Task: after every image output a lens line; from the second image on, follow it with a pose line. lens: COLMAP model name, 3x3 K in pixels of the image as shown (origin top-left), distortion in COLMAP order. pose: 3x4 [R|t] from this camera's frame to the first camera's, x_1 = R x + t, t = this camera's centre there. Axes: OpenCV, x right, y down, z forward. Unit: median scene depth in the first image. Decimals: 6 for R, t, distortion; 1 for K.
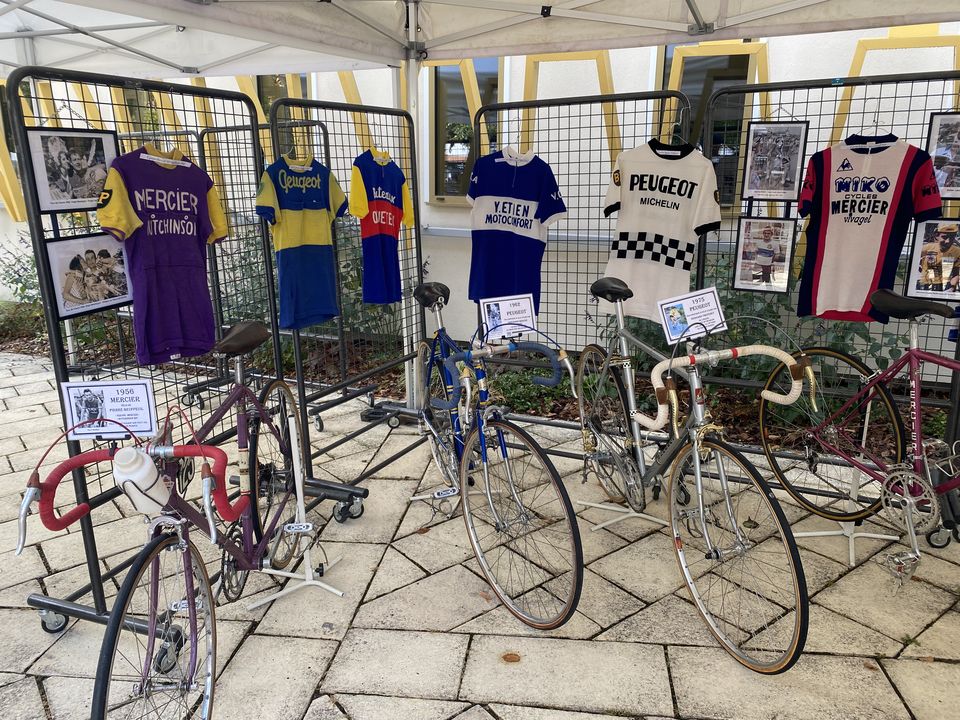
lens RADIAL K [[723.8, 0, 474.9], [0, 723.8, 355.1], [0, 0, 1]] dist [0.042841, -0.049351]
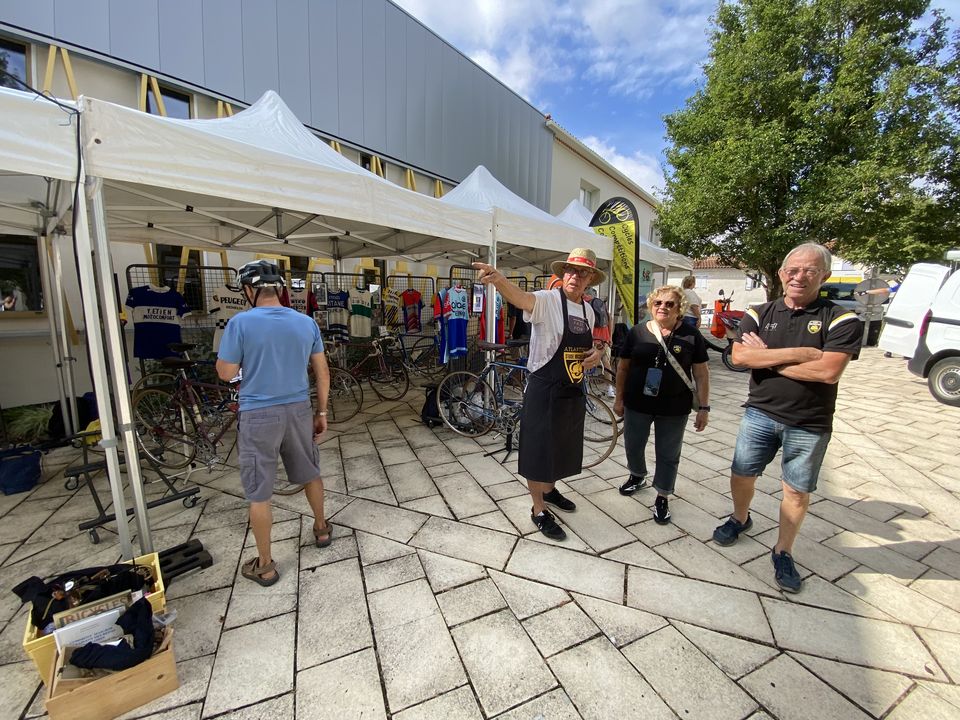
lens RADIAL K [[383.1, 0, 475.2], [0, 383.1, 360.1], [0, 0, 1]] dist [0.025500, -0.023950]
pose [[0.245839, -0.140077, 0.959136, -0.938713], [0.229840, 0.969708, 0.082710, 0.067700], [-0.941667, 0.200114, 0.270587, -0.194421]]
